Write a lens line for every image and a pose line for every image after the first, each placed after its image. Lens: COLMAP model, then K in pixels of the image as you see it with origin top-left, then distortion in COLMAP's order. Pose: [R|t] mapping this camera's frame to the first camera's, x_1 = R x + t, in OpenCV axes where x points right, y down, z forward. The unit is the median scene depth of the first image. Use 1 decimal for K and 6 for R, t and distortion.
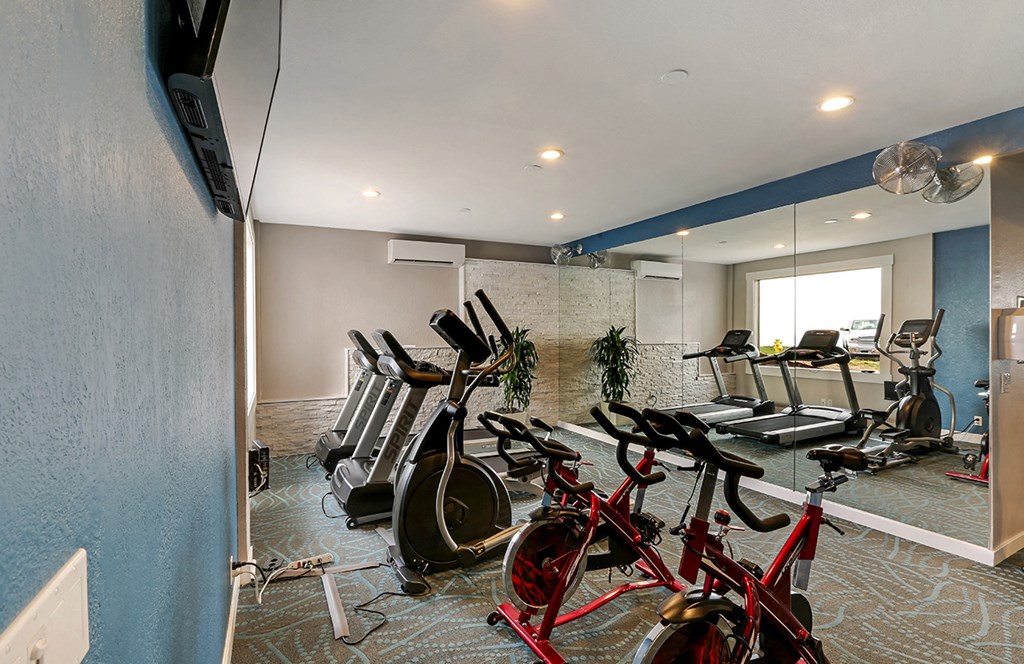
lens RADIAL K [[468.4, 0, 514.3], [0, 468.4, 331.6], [0, 0, 1]] dist [-0.000016, -0.000234]
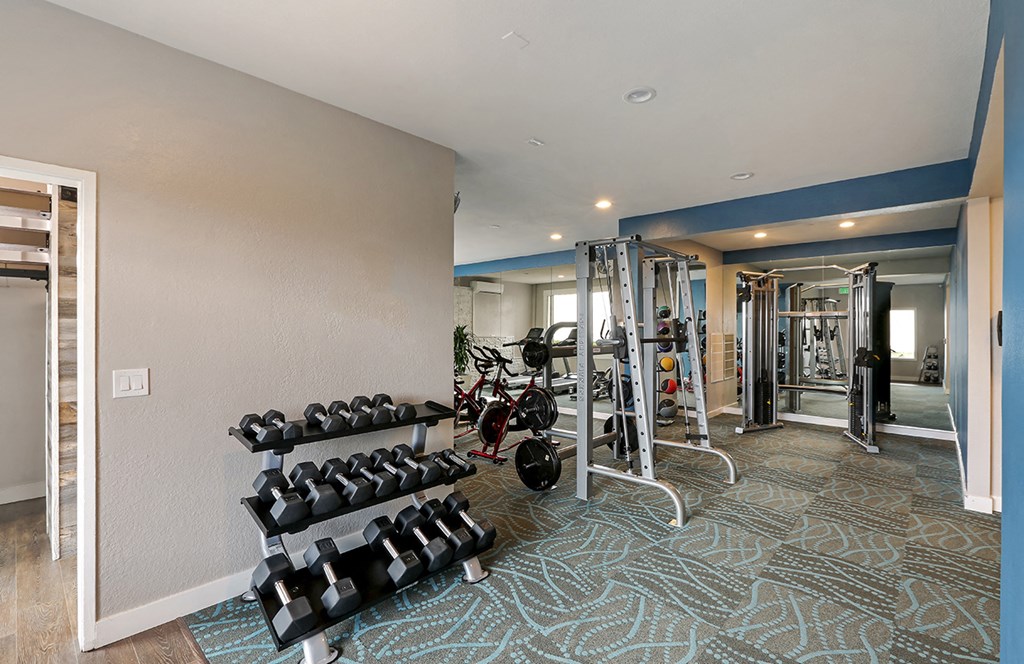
lens RADIAL K [[468.4, 0, 511.1], [0, 468.4, 329.7], [0, 0, 1]] dist [-0.000016, -0.000234]
pose [[0.940322, 0.006832, 0.340218, -0.145113], [-0.006429, 0.999977, -0.002312, 0.007444], [-0.340226, -0.000014, 0.940344, -0.478715]]
